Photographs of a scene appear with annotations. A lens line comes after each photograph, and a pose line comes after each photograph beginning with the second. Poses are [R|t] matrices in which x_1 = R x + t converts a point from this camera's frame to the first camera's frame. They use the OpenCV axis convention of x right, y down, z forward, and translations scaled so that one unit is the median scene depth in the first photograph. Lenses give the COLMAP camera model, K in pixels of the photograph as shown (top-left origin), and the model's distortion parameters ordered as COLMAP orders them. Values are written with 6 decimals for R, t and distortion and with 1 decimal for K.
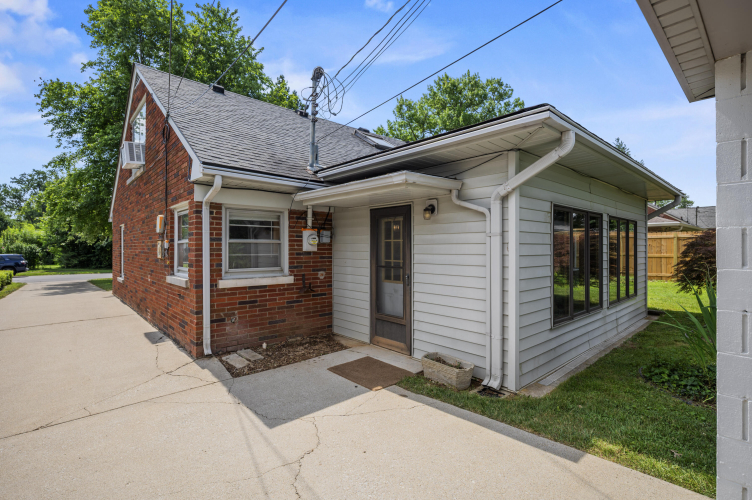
lens RADIAL K [[357.1, 0, 374.5], [0, 357.1, 248.5], [0, 0, 1]] dist [-0.004316, 0.000026]
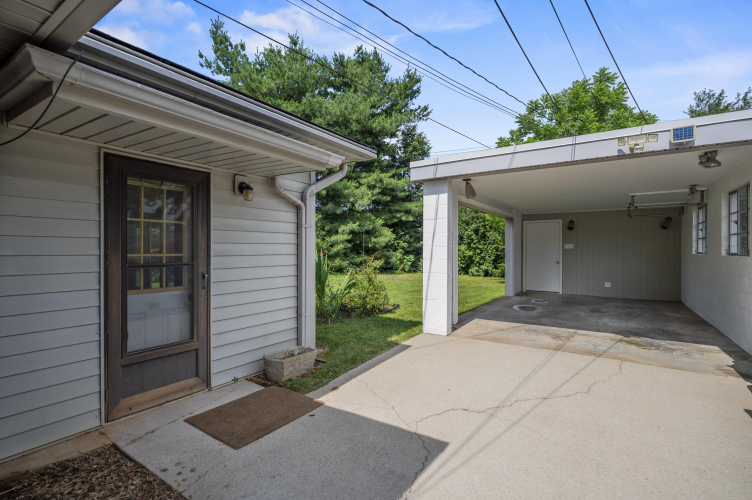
lens RADIAL K [[357.1, 0, 375.0], [0, 357.1, 248.2], [0, 0, 1]] dist [-0.004316, 0.000026]
pose [[-0.252563, 0.000938, 0.967580, -0.804161], [0.006599, 0.999978, 0.000753, 0.032670], [-0.967558, 0.006576, -0.252563, 1.043066]]
